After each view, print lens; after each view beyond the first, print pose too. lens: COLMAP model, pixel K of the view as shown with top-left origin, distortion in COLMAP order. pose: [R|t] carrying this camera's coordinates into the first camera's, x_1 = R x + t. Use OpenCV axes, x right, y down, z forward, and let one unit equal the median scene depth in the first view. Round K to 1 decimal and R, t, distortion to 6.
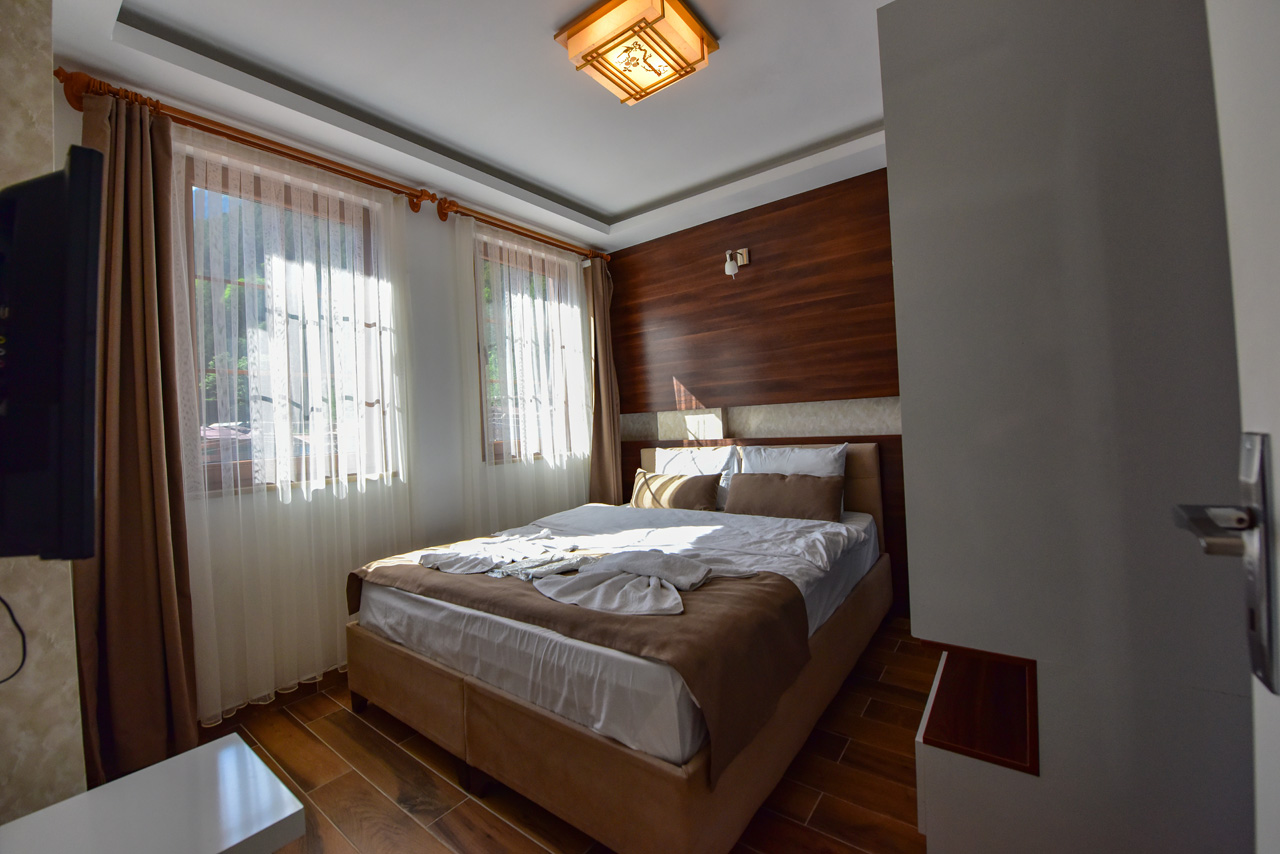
lens RADIAL K [[504.9, 0, 639.8], [0, 504.9, 417.9], [0, 0, 1]] dist [-0.021616, -0.000719]
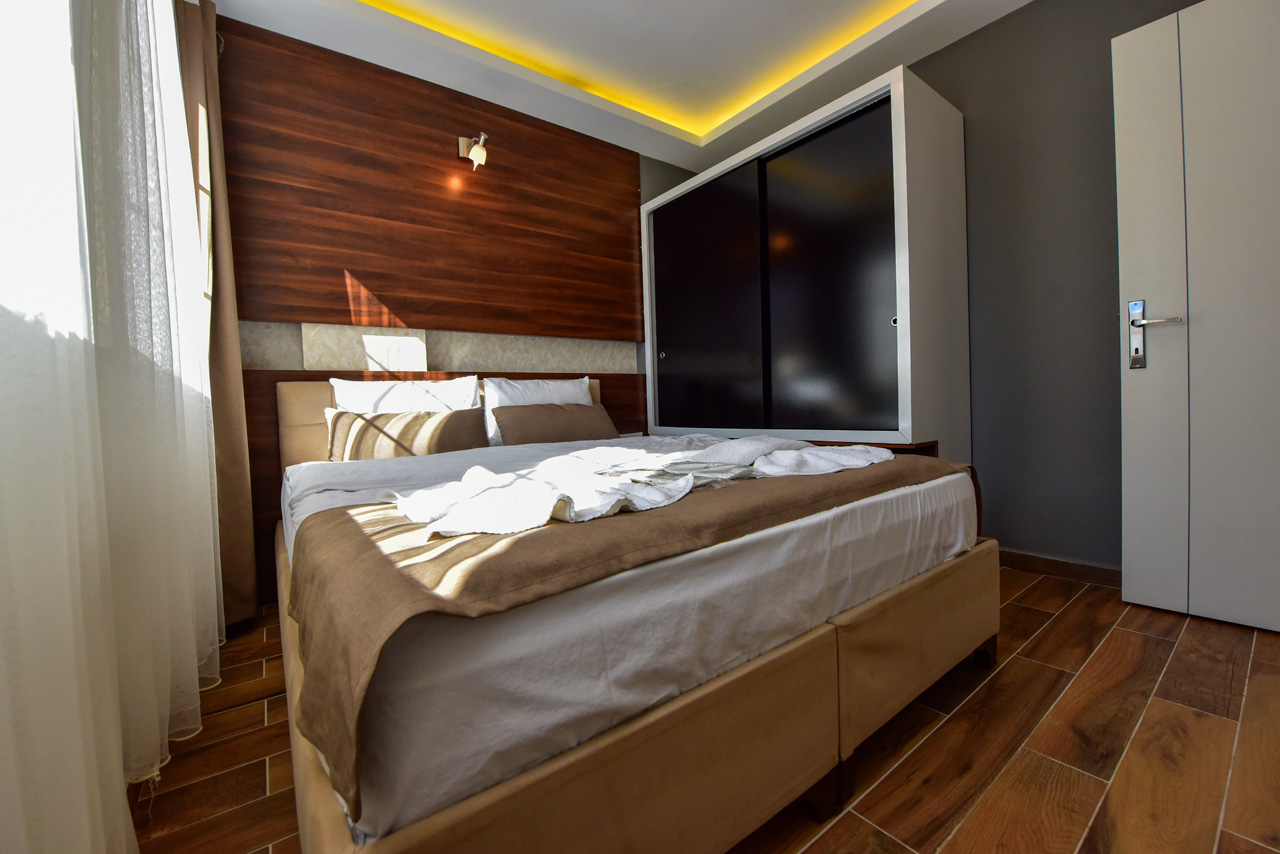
lens RADIAL K [[504.9, 0, 639.8], [0, 504.9, 417.9], [0, 0, 1]] dist [-0.021616, -0.000719]
pose [[0.278158, 0.016410, 0.960395, -0.467471], [0.012445, 0.999709, -0.020686, 0.130712], [-0.960455, 0.017706, 0.277872, 0.492551]]
